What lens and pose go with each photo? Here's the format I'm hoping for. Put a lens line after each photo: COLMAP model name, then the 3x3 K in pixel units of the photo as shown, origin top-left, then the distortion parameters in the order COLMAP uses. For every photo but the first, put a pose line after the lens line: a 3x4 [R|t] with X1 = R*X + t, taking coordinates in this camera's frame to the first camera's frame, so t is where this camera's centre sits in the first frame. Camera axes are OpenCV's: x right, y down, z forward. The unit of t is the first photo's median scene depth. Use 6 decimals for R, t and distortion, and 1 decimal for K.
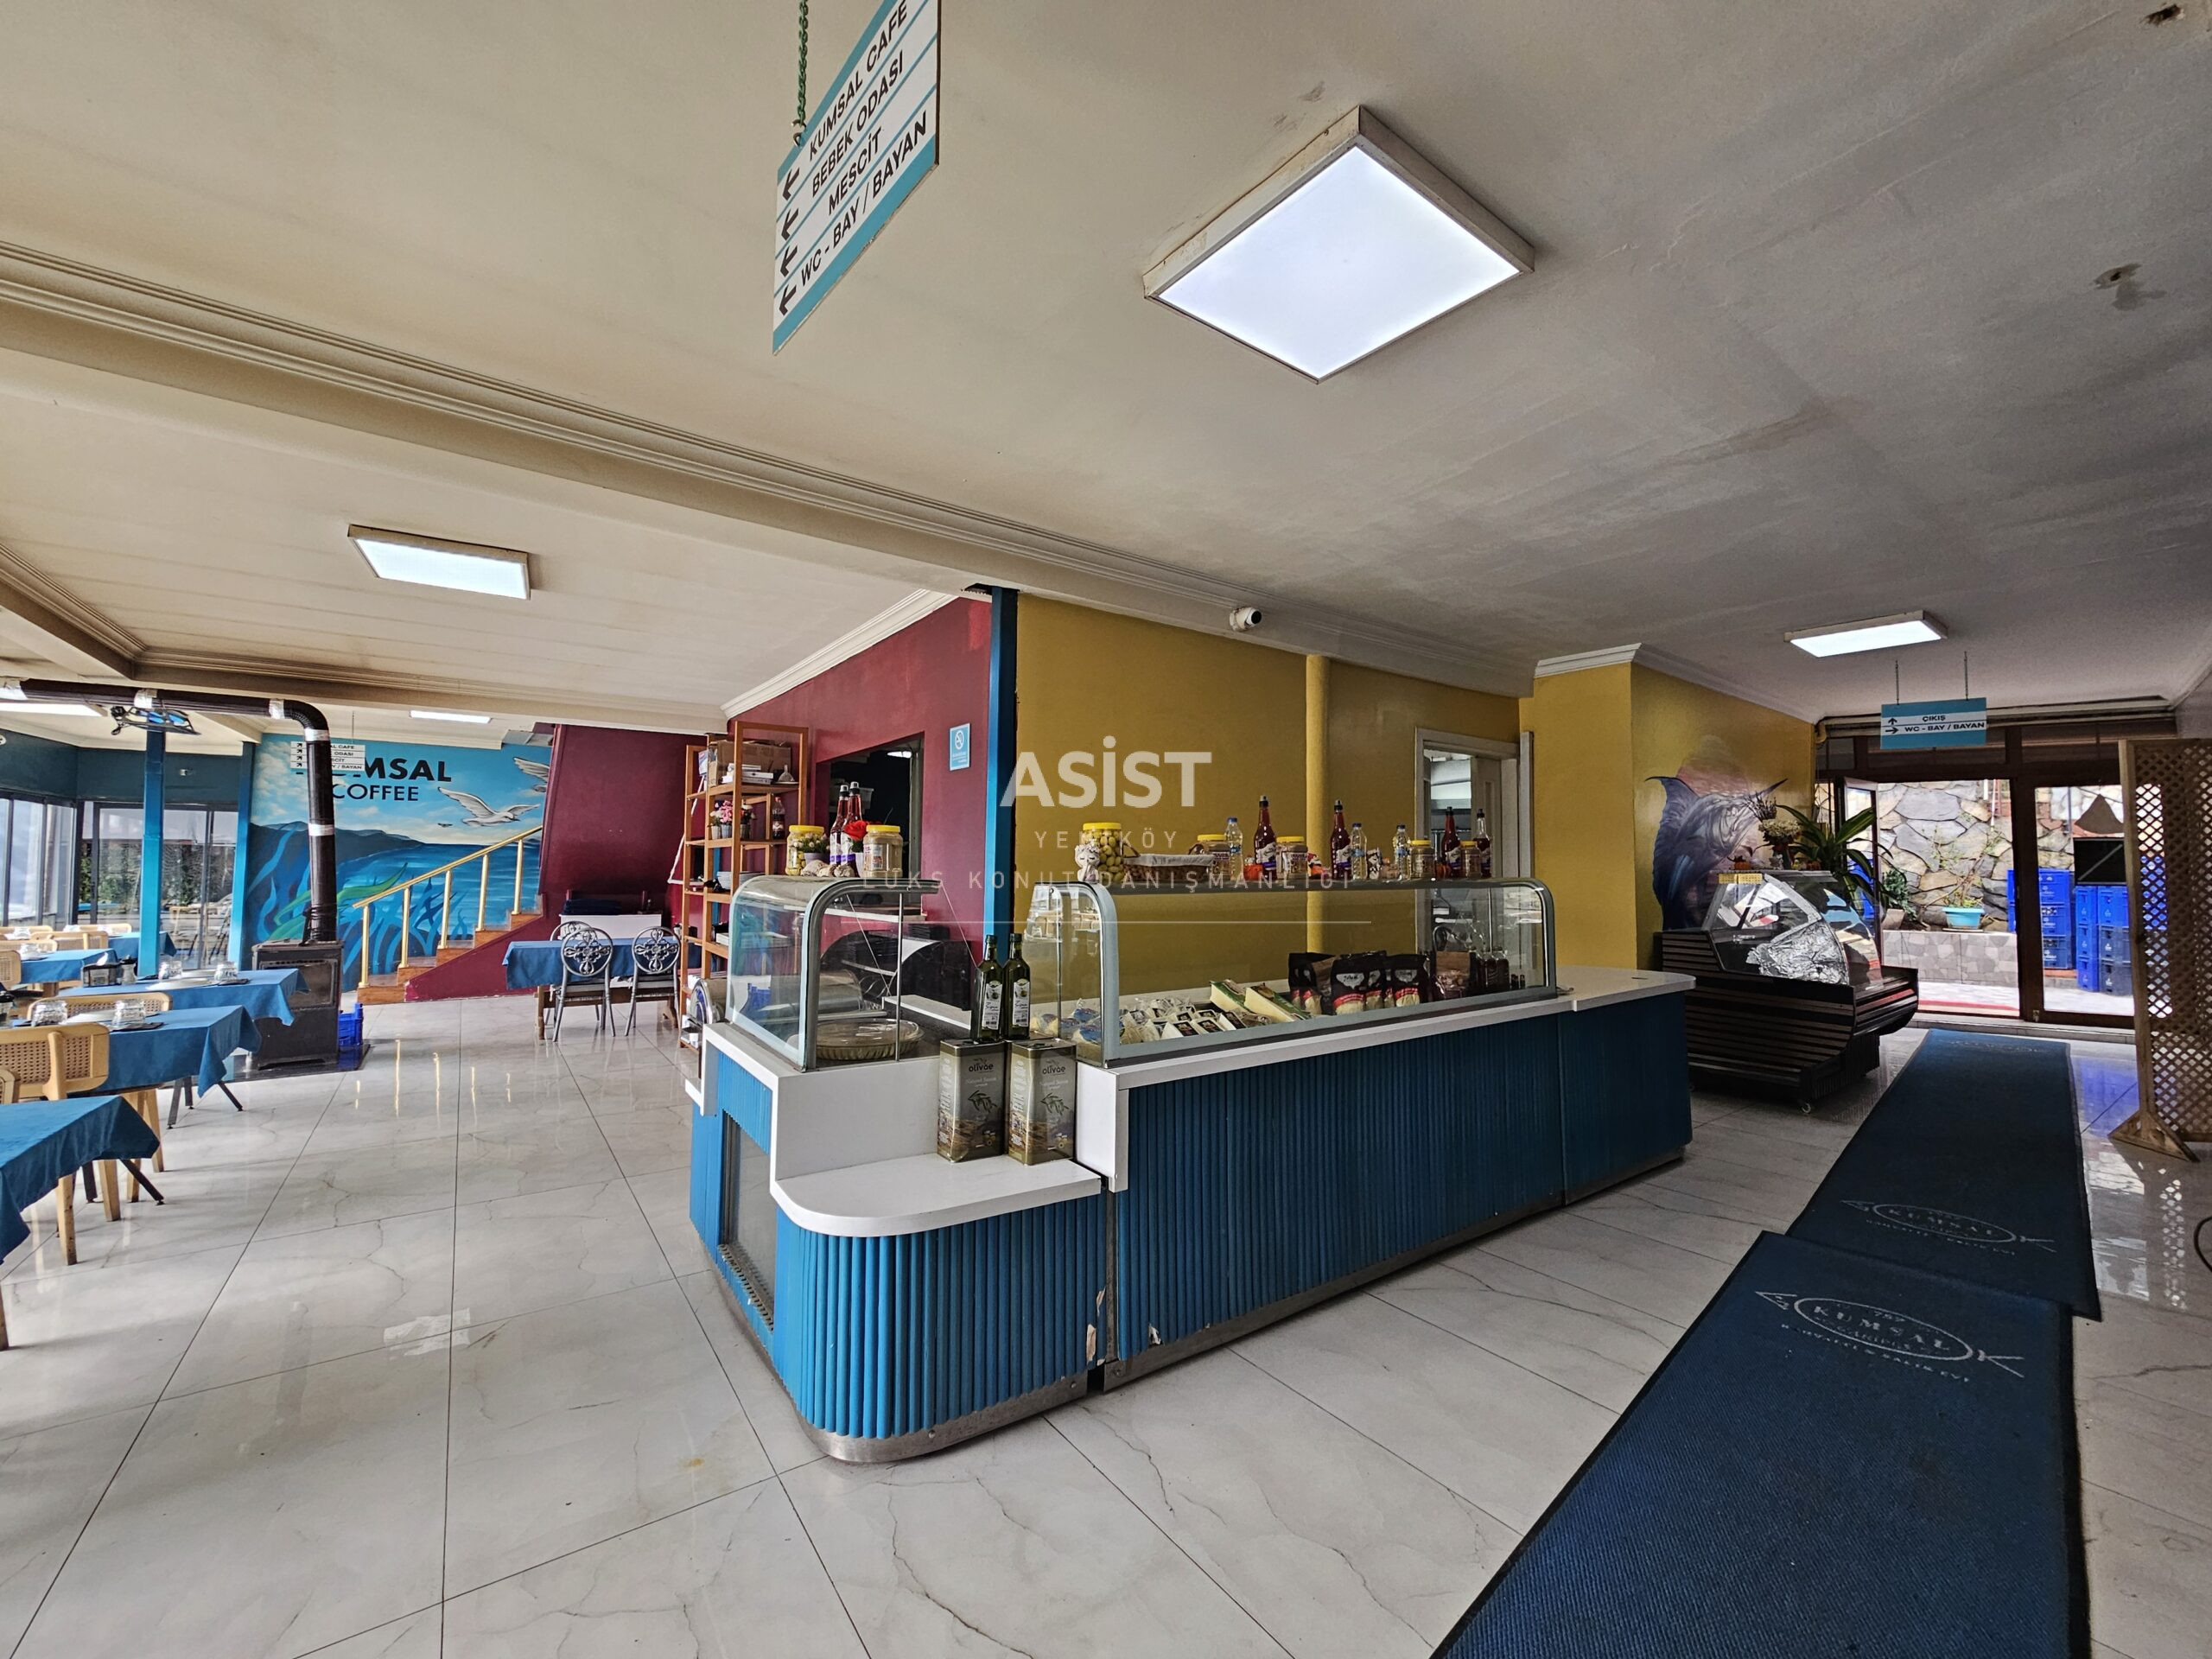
lens RADIAL K [[905.2, 0, 1117.6], [0, 905.2, 828.9], [0, 0, 1]] dist [0.000043, -0.000254]
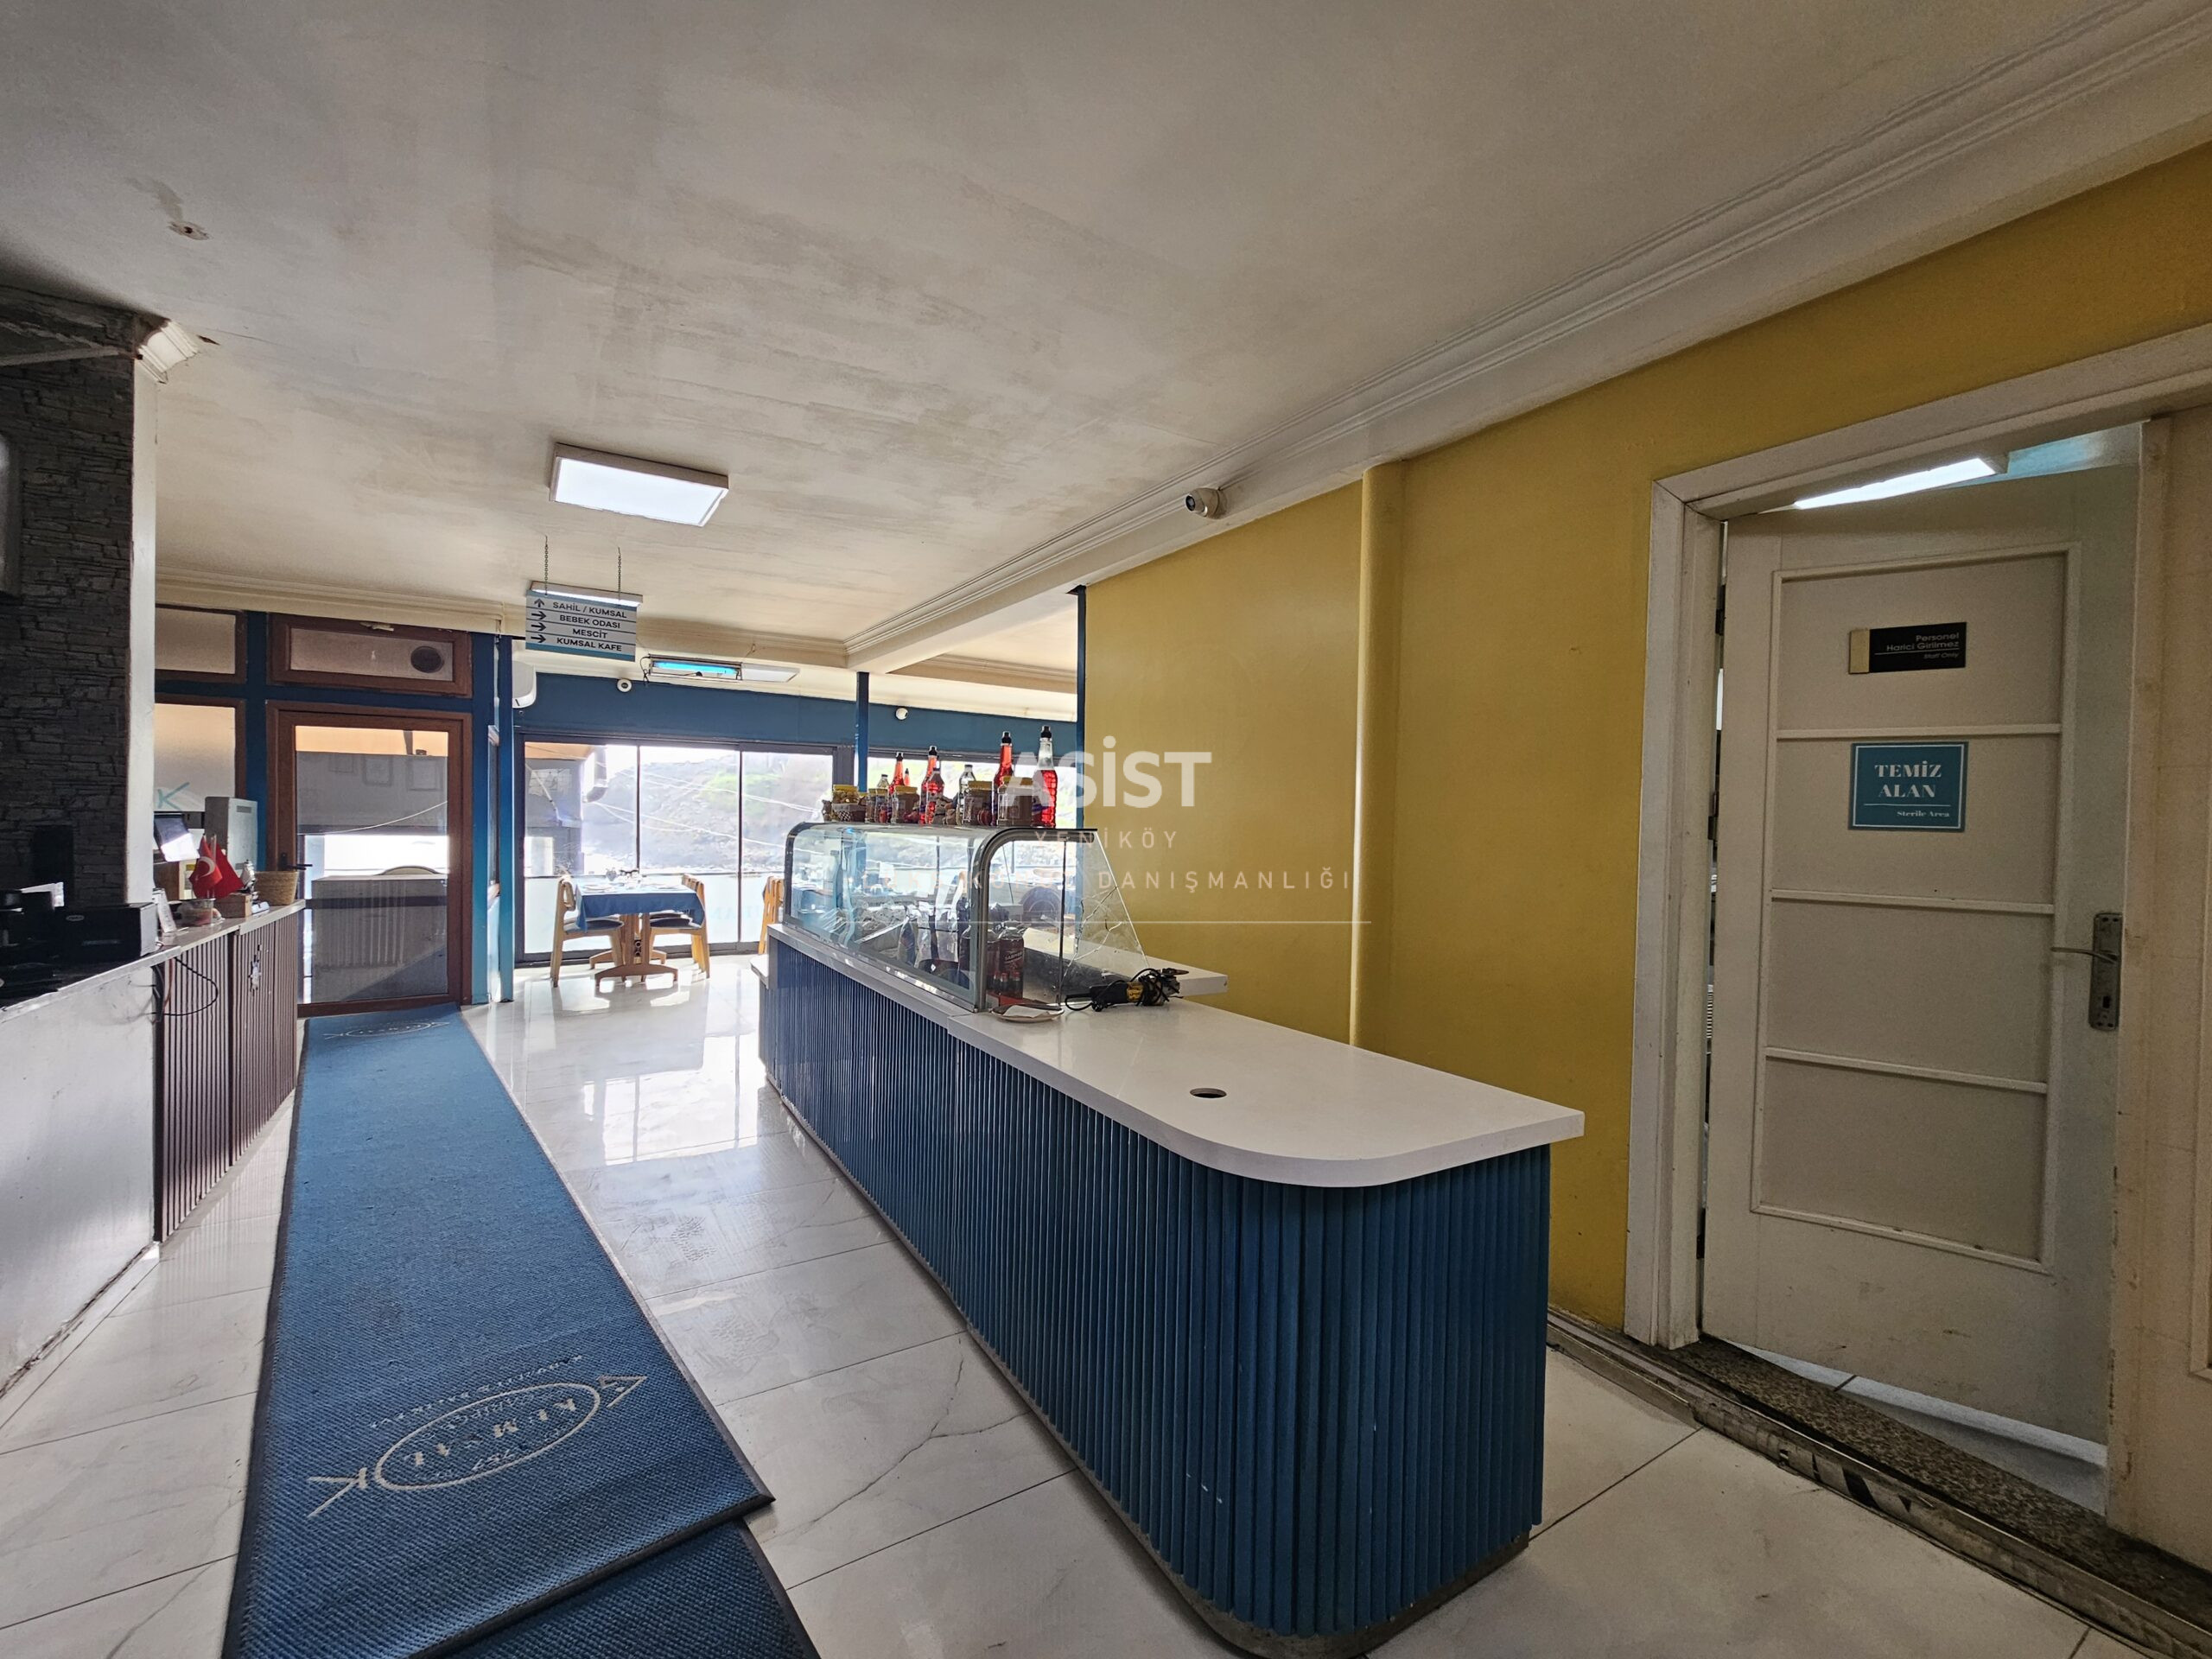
lens RADIAL K [[905.2, 0, 1117.6], [0, 905.2, 828.9], [0, 0, 1]] dist [0.000043, -0.000254]
pose [[-0.058500, 0.017038, -0.998142, 0.607472], [0.021293, 0.999648, 0.015816, 0.023020], [0.998060, -0.020328, -0.058842, 0.615950]]
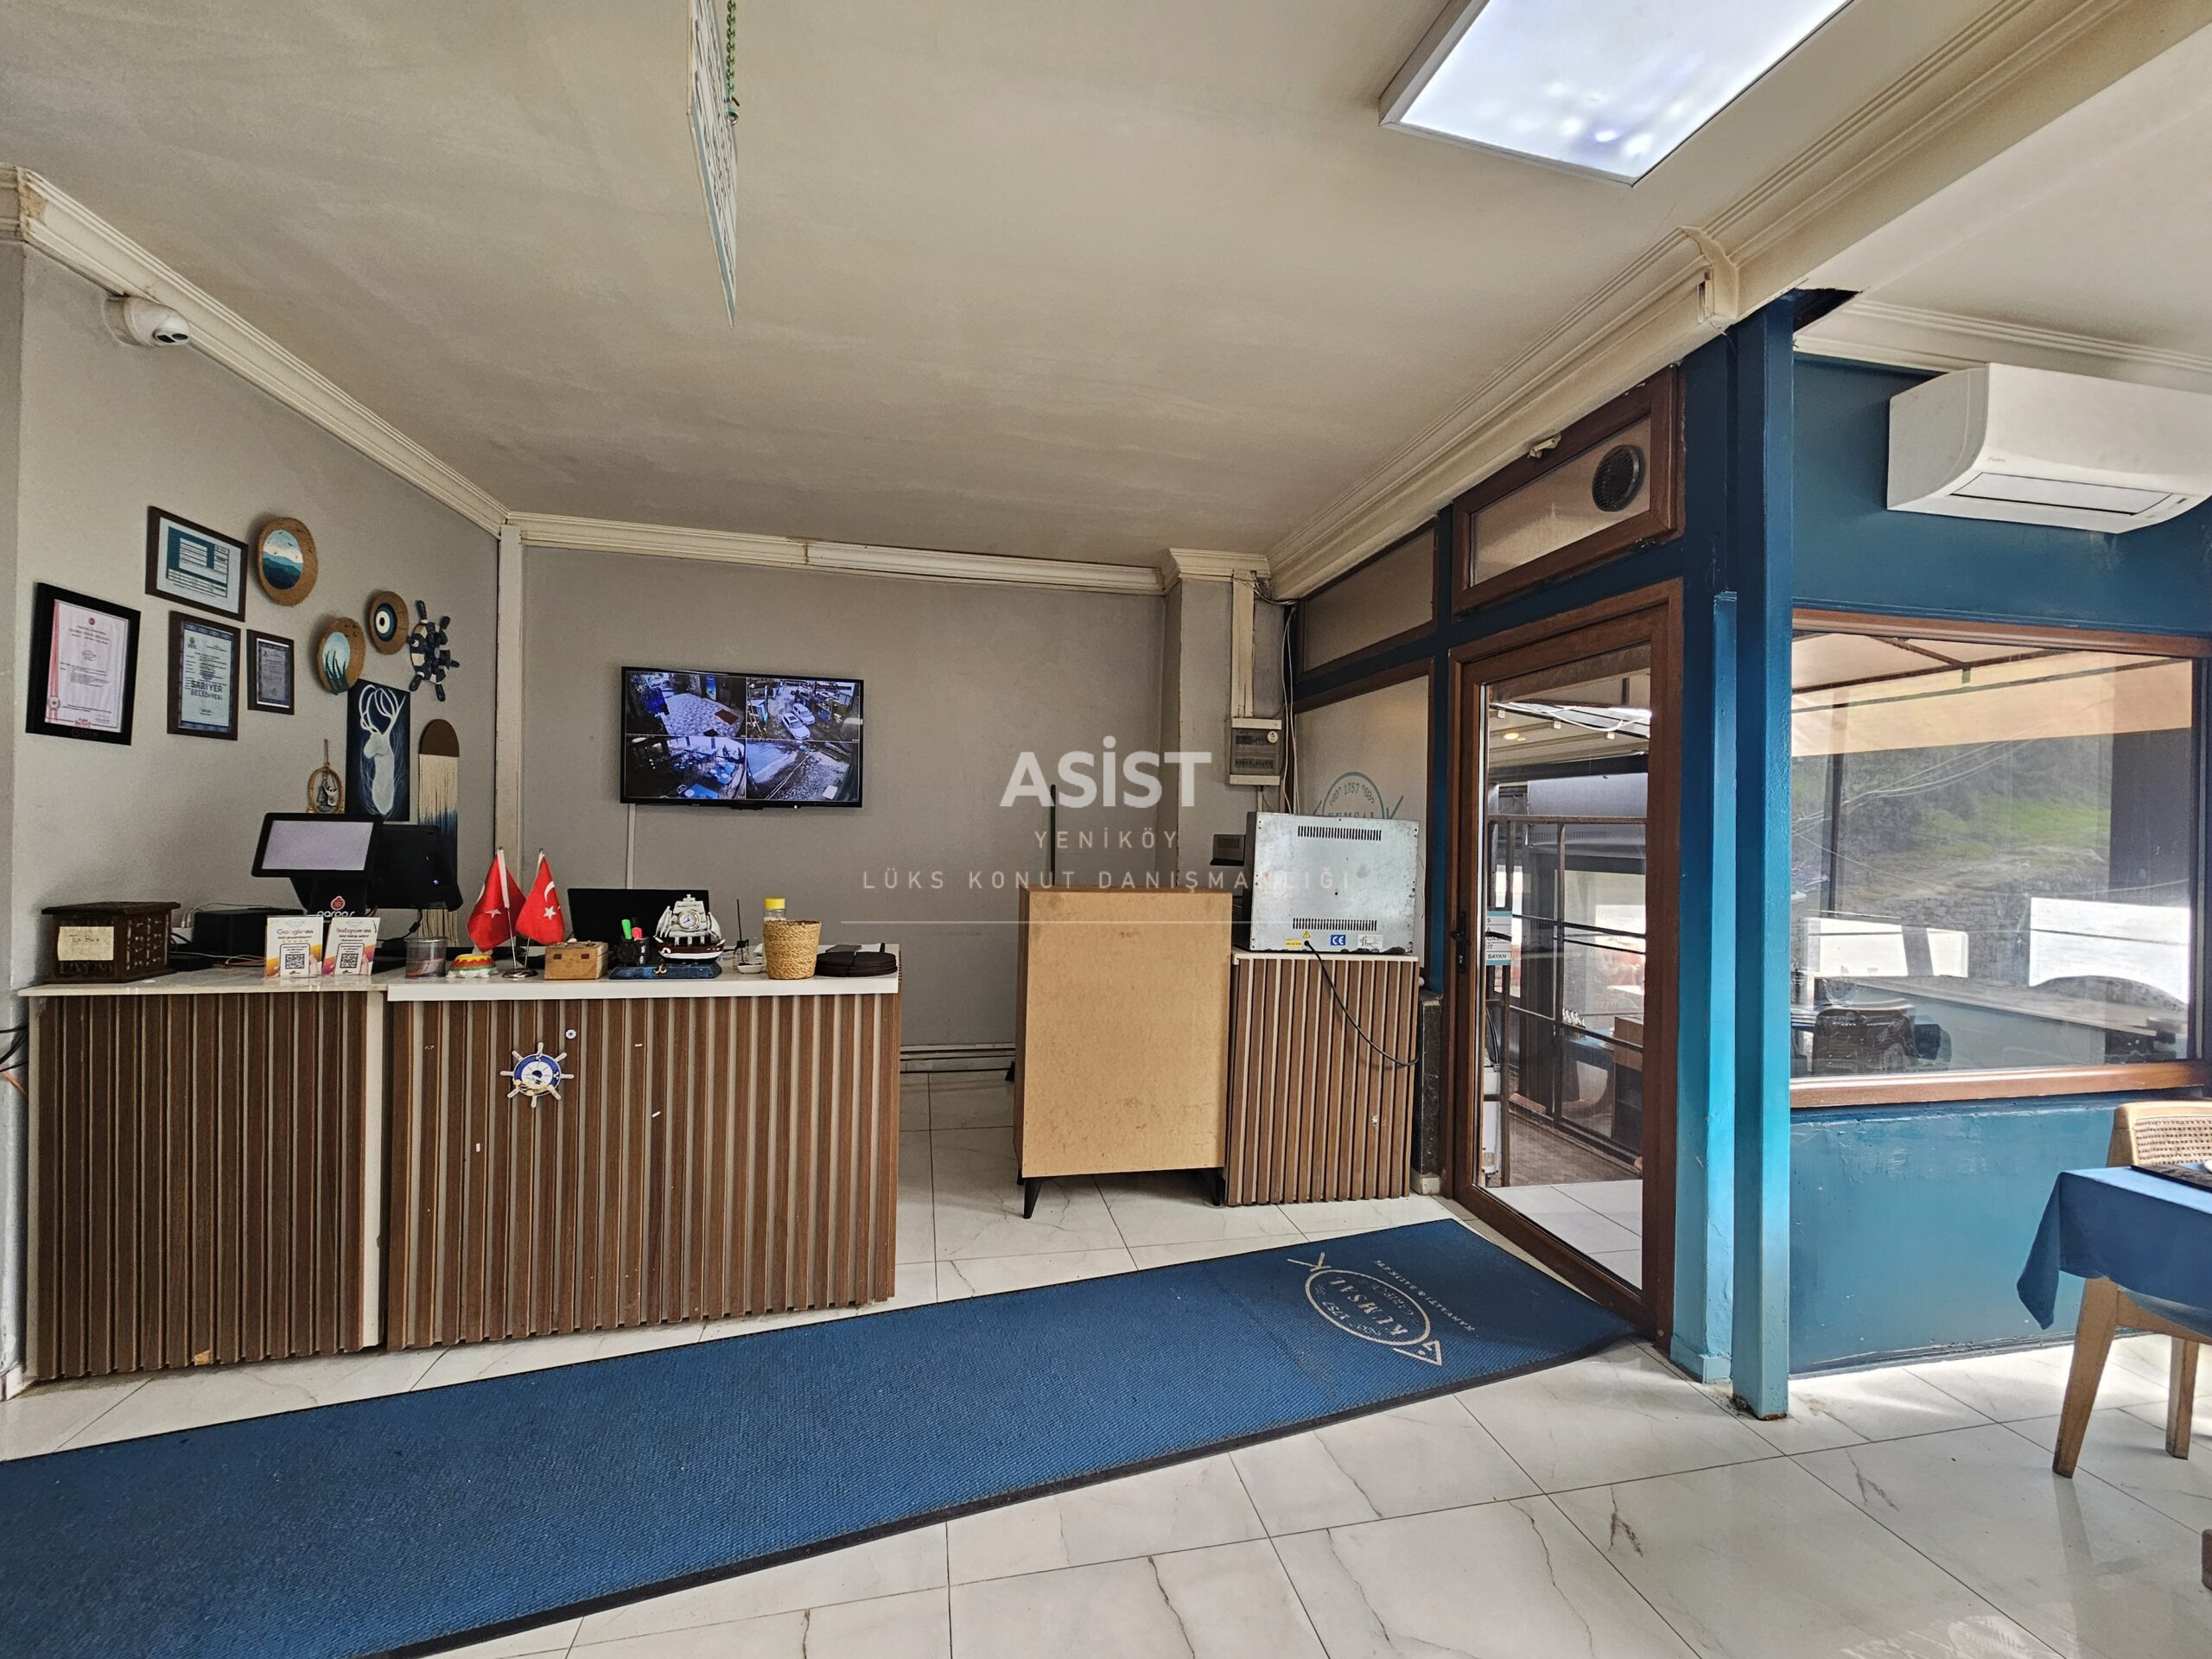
lens RADIAL K [[905.2, 0, 1117.6], [0, 905.2, 828.9], [0, 0, 1]] dist [0.000043, -0.000254]
pose [[-0.917150, -0.026149, 0.397683, -0.194407], [-0.043050, 0.998507, -0.033628, 0.016085], [-0.396210, -0.047962, -0.916907, 0.291394]]
